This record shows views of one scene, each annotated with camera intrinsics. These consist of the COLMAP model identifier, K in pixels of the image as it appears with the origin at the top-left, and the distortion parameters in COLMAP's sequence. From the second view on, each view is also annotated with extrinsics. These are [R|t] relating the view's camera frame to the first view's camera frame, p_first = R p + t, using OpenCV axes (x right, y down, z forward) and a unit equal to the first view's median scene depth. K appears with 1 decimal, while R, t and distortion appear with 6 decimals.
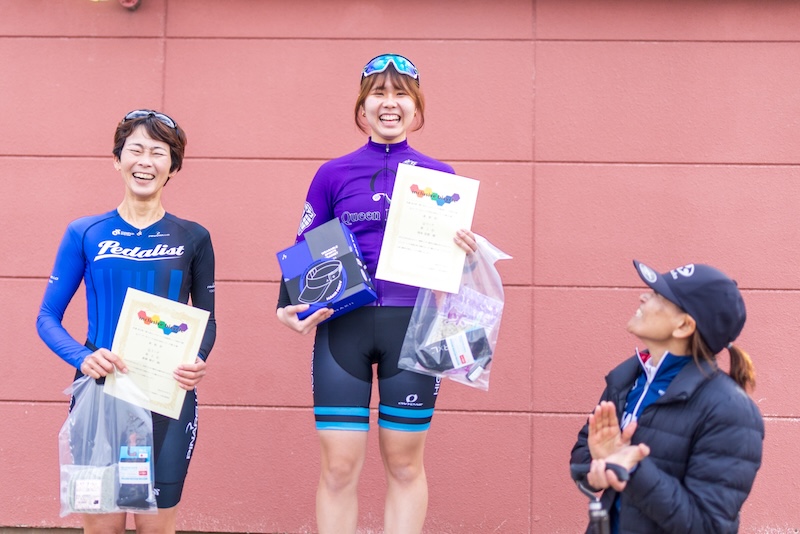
lens RADIAL K [[785.3, 0, 360.0], [0, 785.3, 269.7], [0, 0, 1]] dist [0.039463, 0.000173]
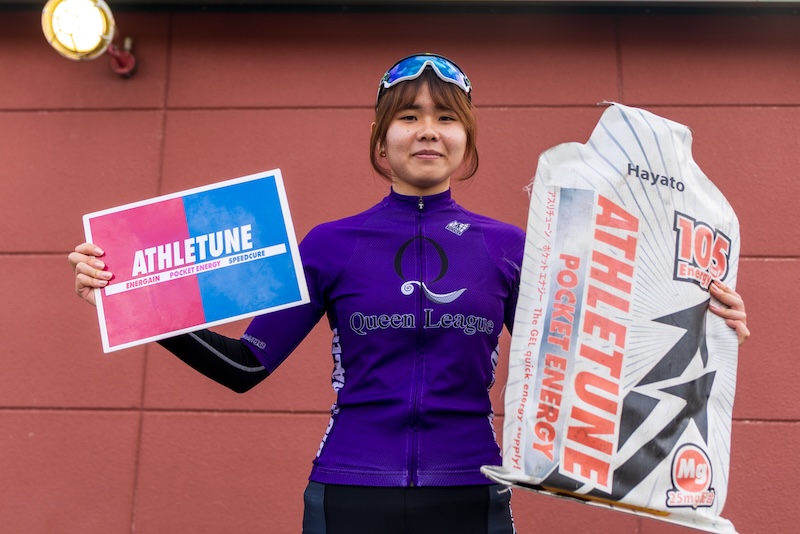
lens RADIAL K [[820.4, 0, 400.0], [0, 820.4, 267.0], [0, 0, 1]] dist [0.037697, -0.009691]
pose [[0.999694, -0.006258, -0.023950, 0.015067], [0.002748, 0.989593, -0.143867, -0.009543], [0.024602, 0.143757, 0.989307, 0.190586]]
